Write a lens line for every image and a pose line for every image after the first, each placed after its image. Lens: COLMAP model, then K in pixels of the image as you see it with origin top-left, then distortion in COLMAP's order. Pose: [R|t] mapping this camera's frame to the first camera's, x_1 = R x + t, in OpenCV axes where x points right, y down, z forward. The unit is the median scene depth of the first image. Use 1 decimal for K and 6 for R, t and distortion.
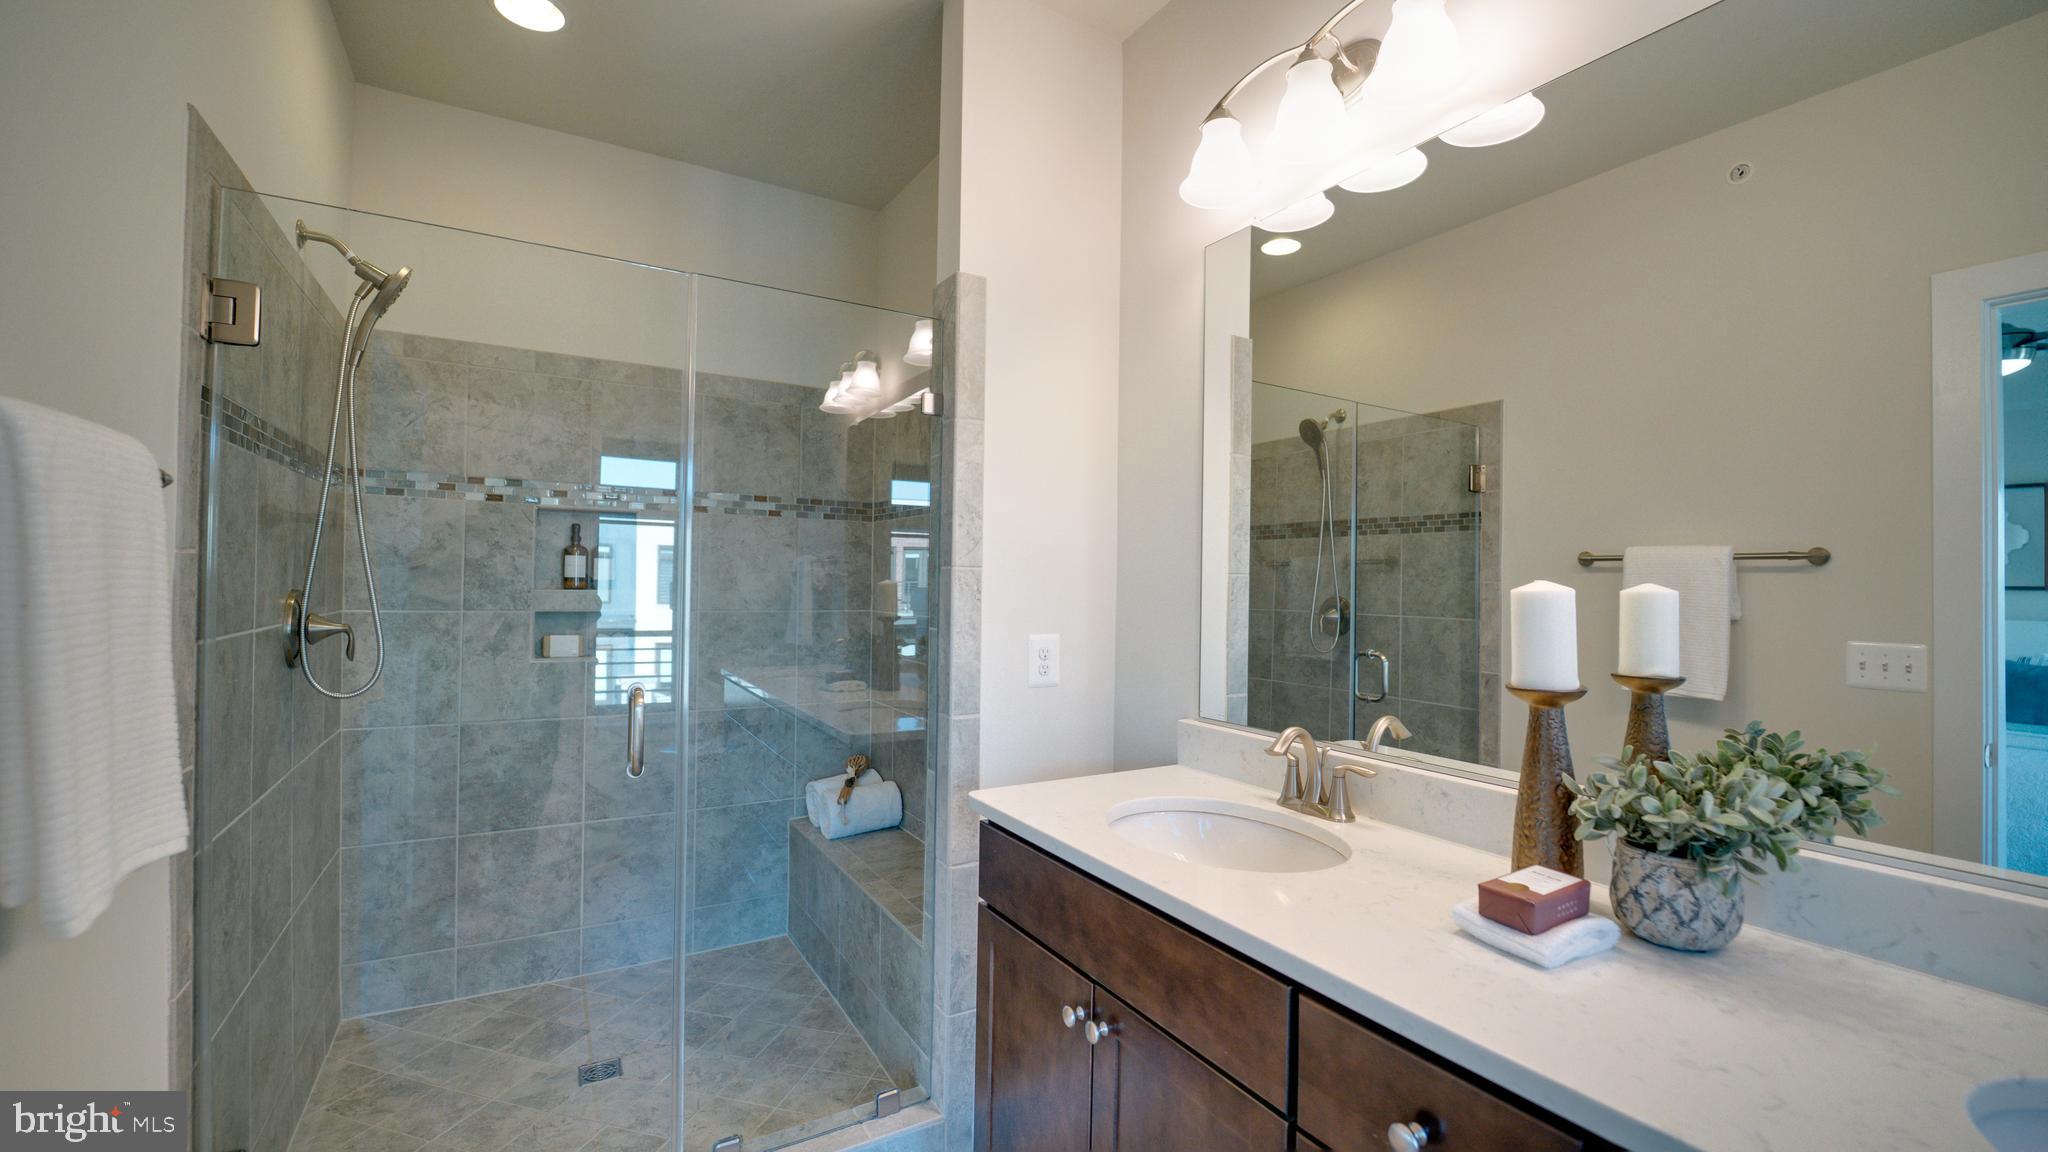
lens RADIAL K [[833.7, 0, 1024.4], [0, 833.7, 579.5], [0, 0, 1]] dist [-0.022452, 0.001277]
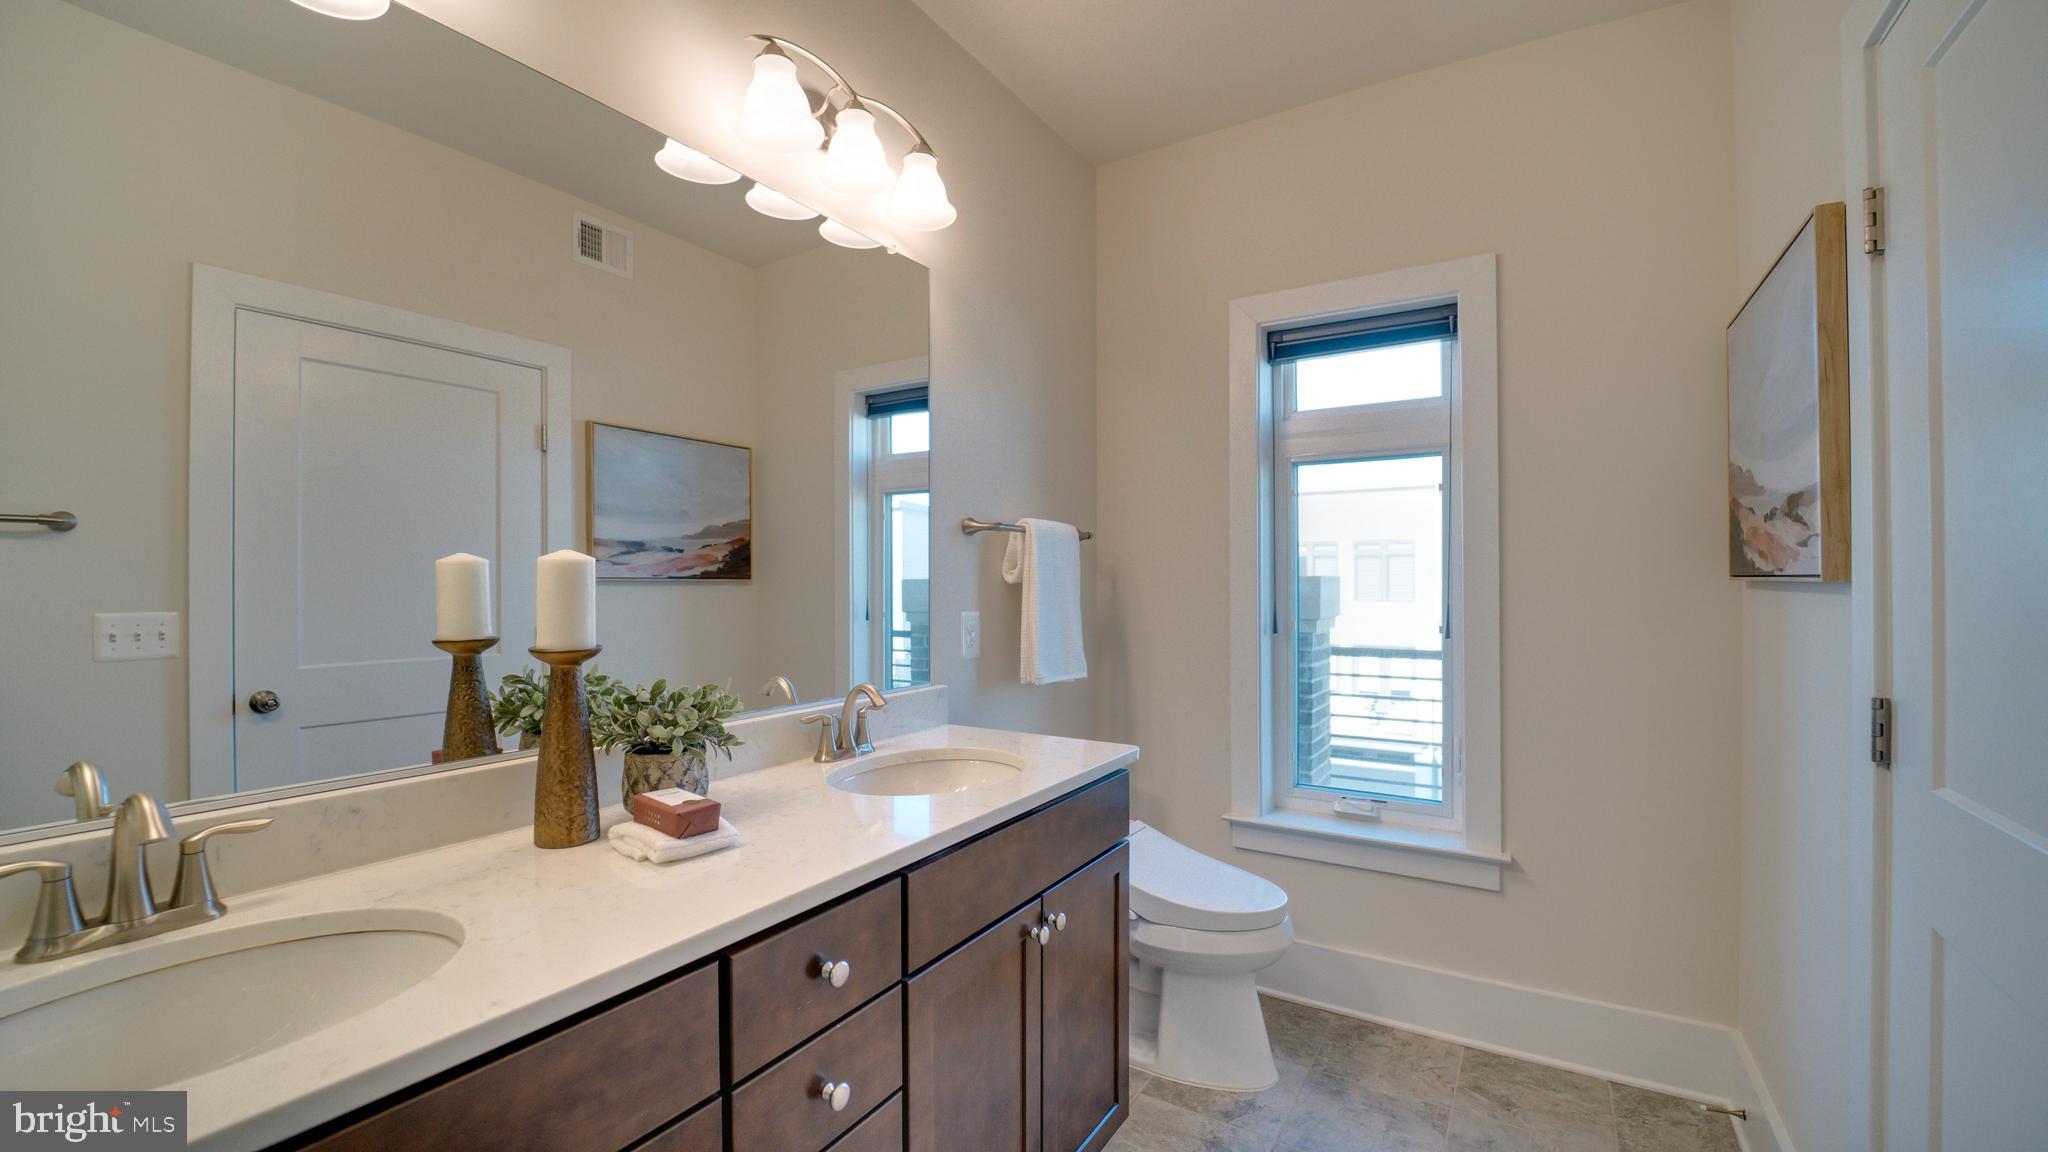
lens RADIAL K [[833.7, 0, 1025.5], [0, 833.7, 571.8], [0, 0, 1]] dist [-0.022452, 0.001277]
pose [[-0.461904, -0.011437, 0.886856, -0.534668], [-0.012193, 0.999904, 0.006544, 0.014219], [-0.886846, -0.007791, -0.461999, 0.846883]]
